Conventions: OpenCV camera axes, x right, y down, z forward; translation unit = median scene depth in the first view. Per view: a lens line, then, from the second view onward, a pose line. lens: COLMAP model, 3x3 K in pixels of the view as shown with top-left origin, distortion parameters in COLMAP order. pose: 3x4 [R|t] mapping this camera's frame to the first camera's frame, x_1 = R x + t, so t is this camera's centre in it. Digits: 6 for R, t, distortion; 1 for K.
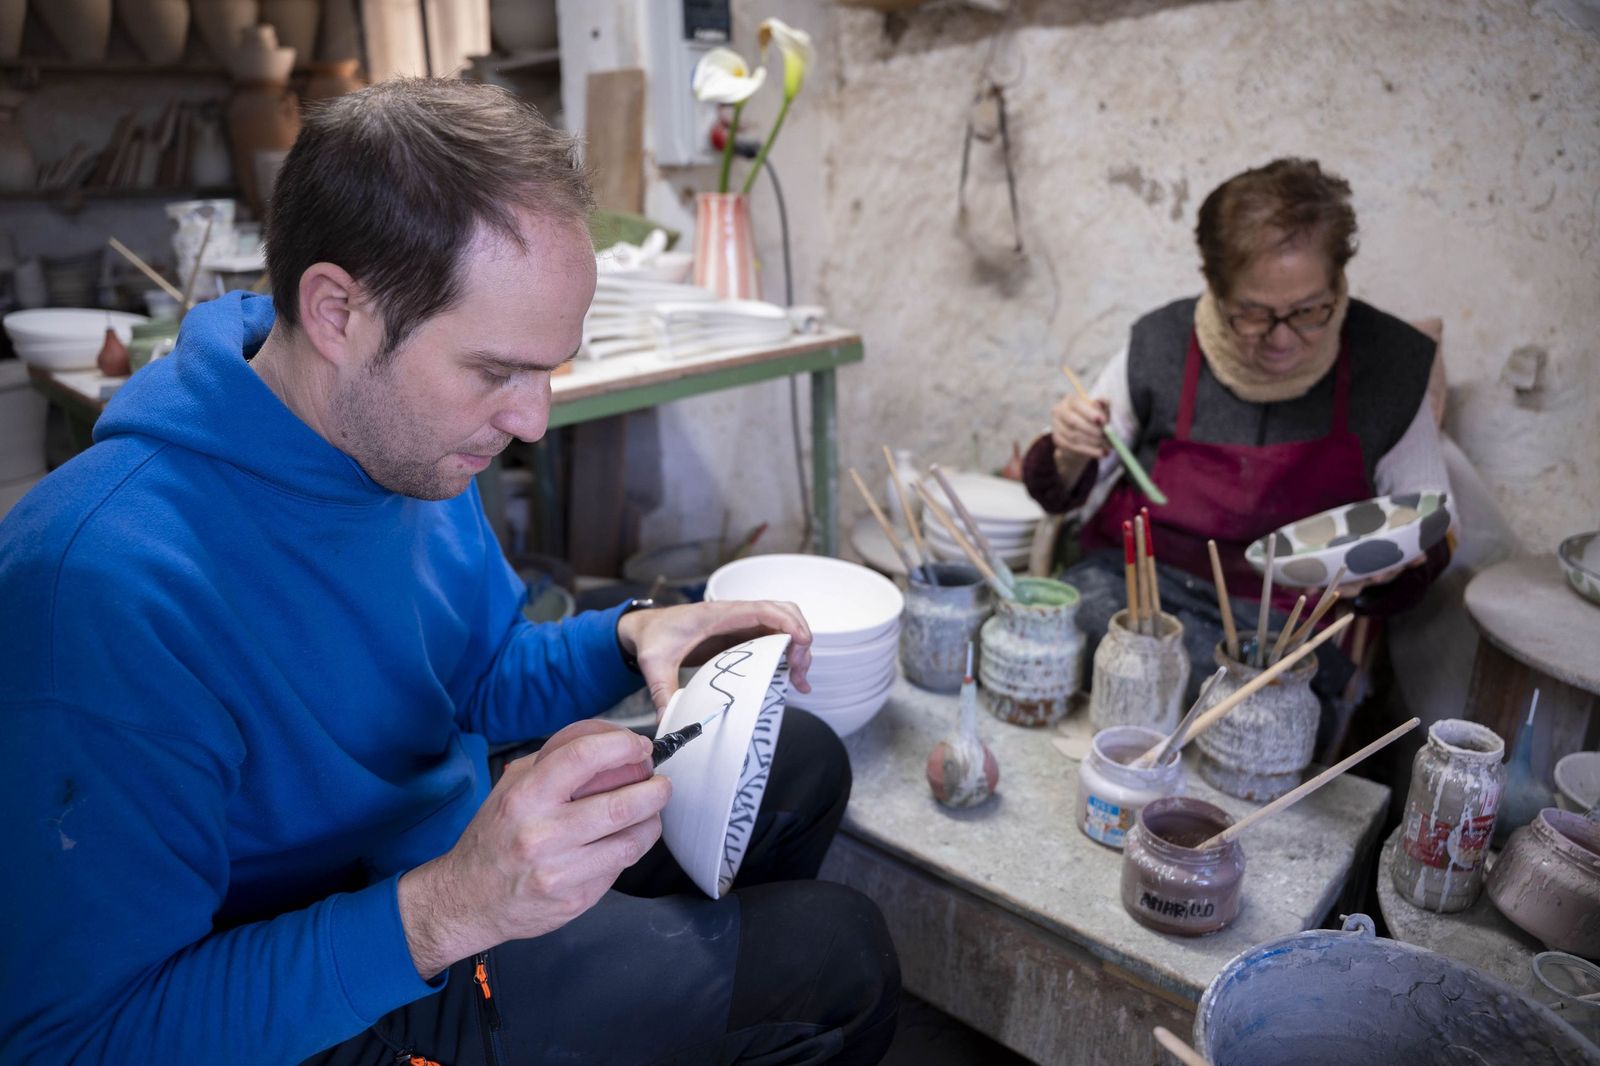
lens RADIAL K [[1097.7, 0, 800.0], [0, 1097.7, 533.0], [0, 0, 1]] dist [-0.145725, 0.113362]
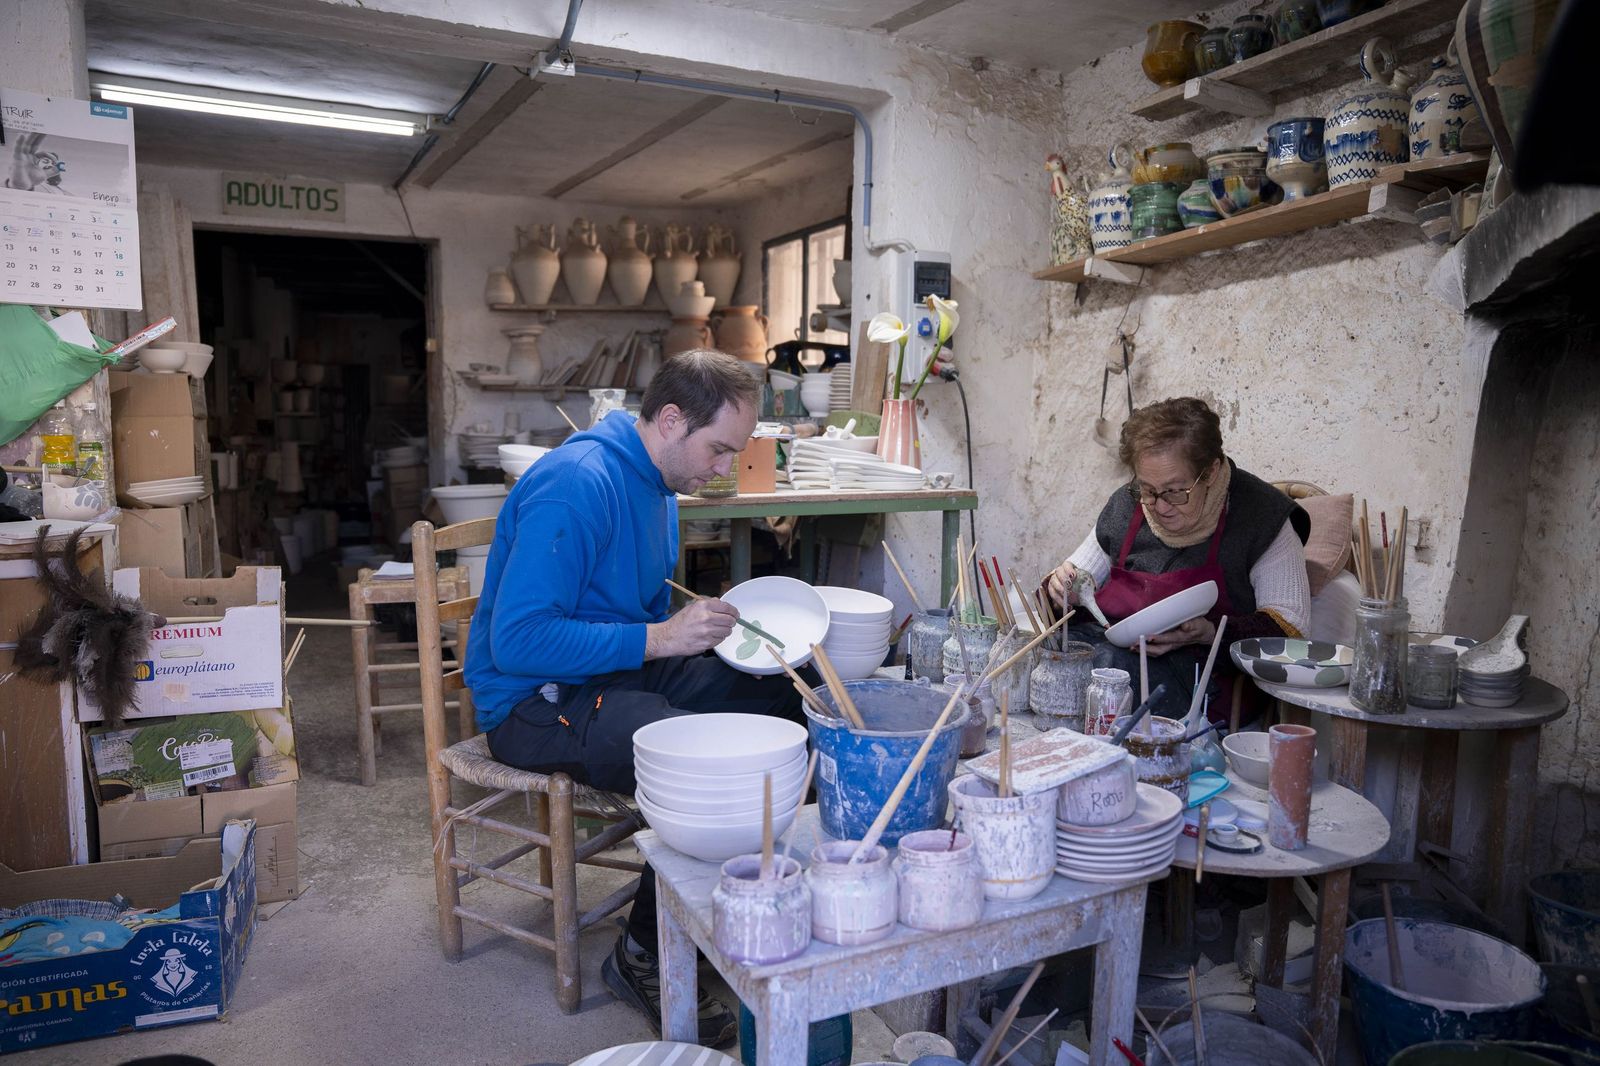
lens RADIAL K [[1097.7, 0, 800.0], [0, 1097.7, 533.0], [0, 0, 1]] dist [-0.145725, 0.113362]
pose [[0.926459, 0.076890, -0.368459, 0.444613], [-0.150717, 0.972791, -0.175963, 0.202965], [0.344903, 0.218555, 0.912839, -0.523800]]
